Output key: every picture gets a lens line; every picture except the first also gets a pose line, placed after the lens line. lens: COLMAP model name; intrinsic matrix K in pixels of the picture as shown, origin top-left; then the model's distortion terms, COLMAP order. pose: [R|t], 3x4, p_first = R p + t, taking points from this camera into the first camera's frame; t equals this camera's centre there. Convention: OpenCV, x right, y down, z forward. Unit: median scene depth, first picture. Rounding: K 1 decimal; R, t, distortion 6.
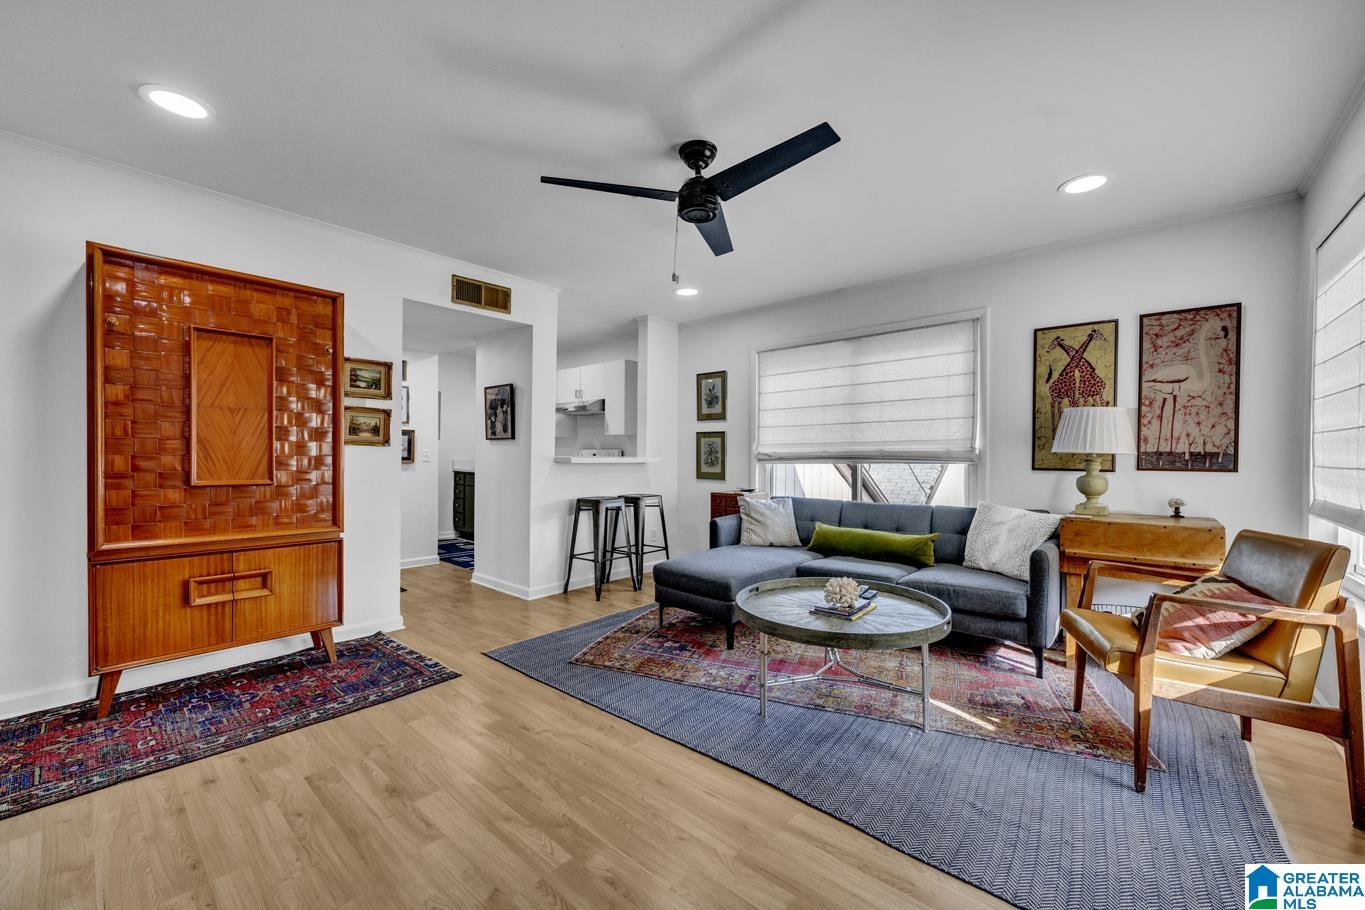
lens RADIAL K [[536.4, 0, 682.8], [0, 536.4, 460.5], [0, 0, 1]] dist [0.000775, 0.000096]
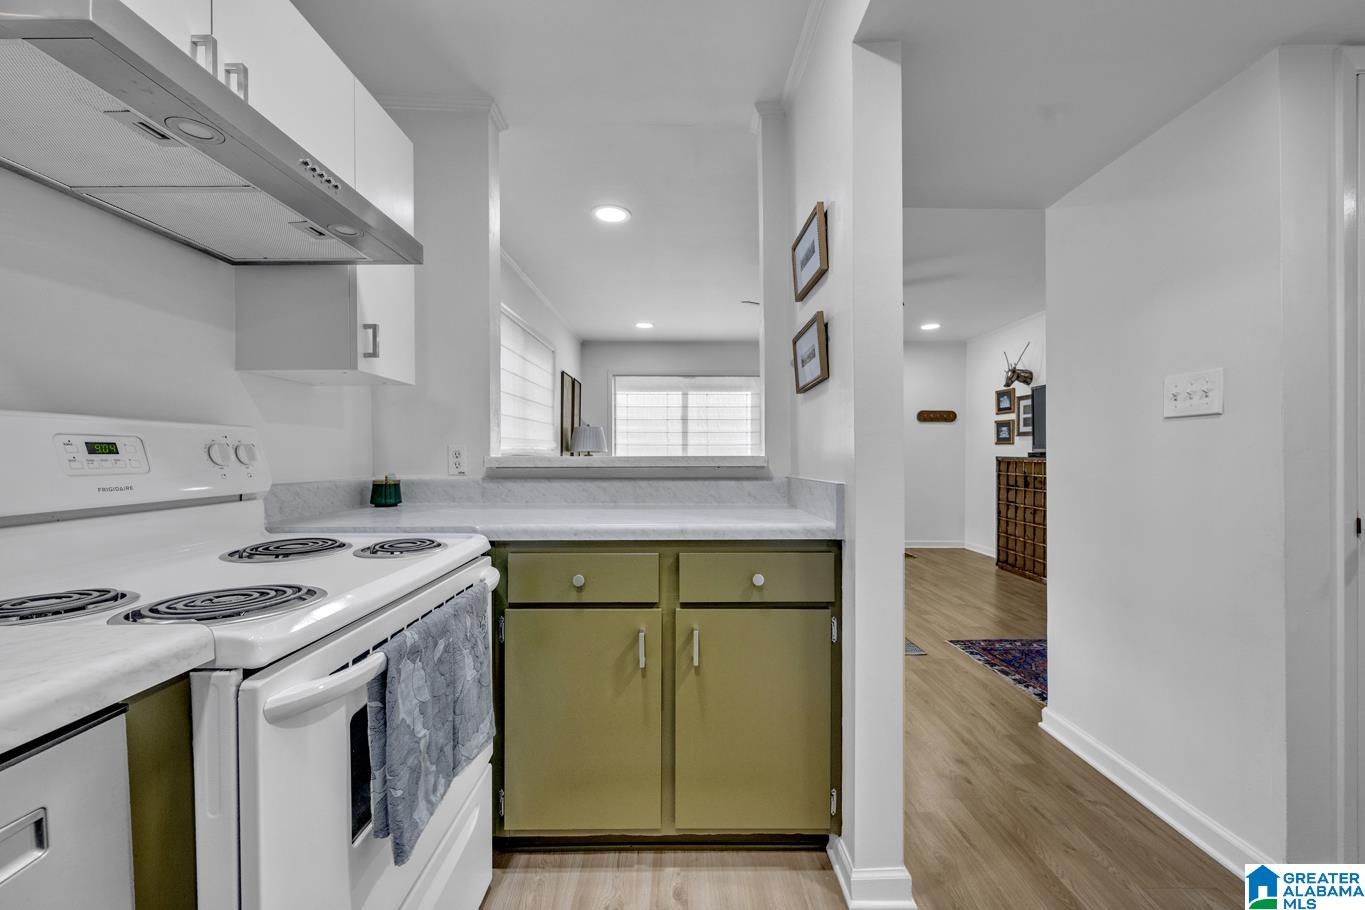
lens RADIAL K [[532.9, 0, 682.1], [0, 532.9, 460.3], [0, 0, 1]] dist [0.000803, 0.000149]
pose [[-0.661893, -0.012977, 0.749486, -0.606377], [0.003225, 0.999792, 0.020159, -0.015075], [-0.749591, 0.015760, -0.661713, 1.484396]]
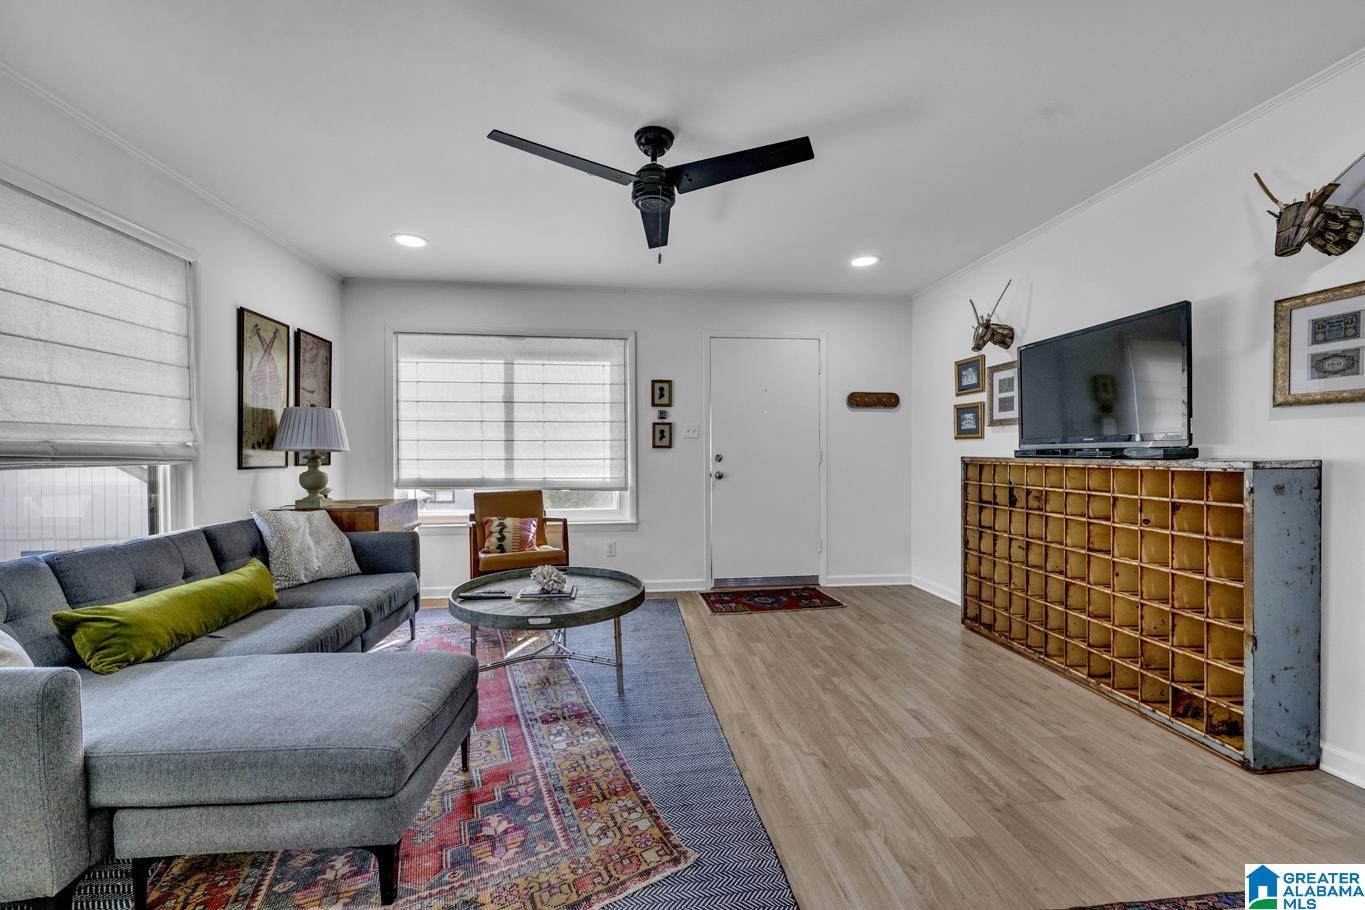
lens RADIAL K [[536.4, 0, 682.8], [0, 536.4, 460.5], [0, 0, 1]] dist [0.000775, 0.000096]
pose [[-0.739885, -0.009336, 0.672669, -0.386449], [0.004906, 0.999802, 0.019273, -0.008345], [-0.672716, 0.017559, -0.739693, 0.983514]]
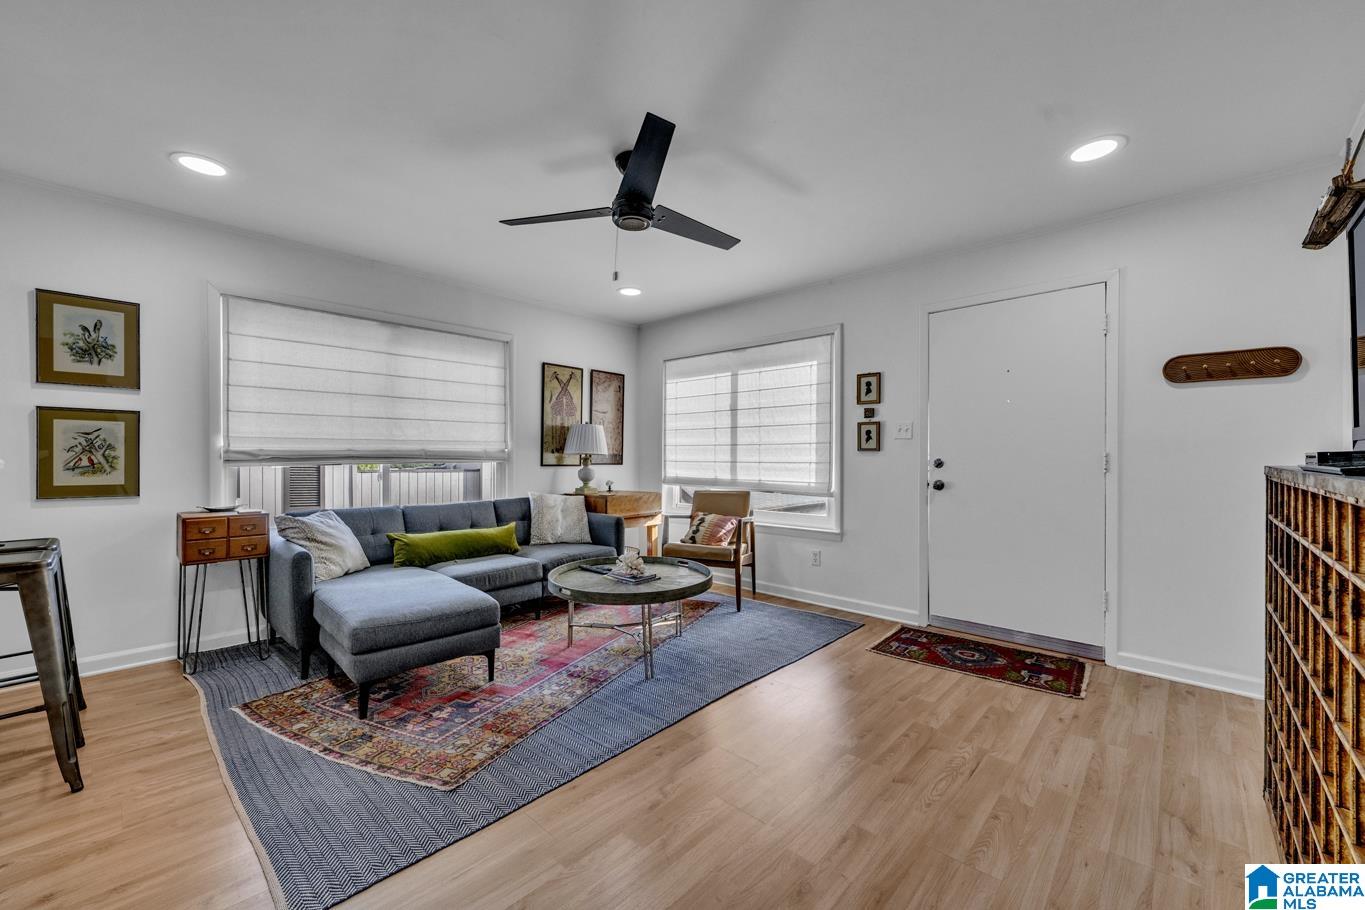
lens RADIAL K [[536.4, 0, 682.8], [0, 536.4, 460.5], [0, 0, 1]] dist [0.000775, 0.000096]
pose [[0.031903, -0.008996, 0.999450, -0.583886], [0.004251, 0.999952, 0.008865, -0.005988], [-0.999482, 0.003966, 0.031940, 0.509742]]
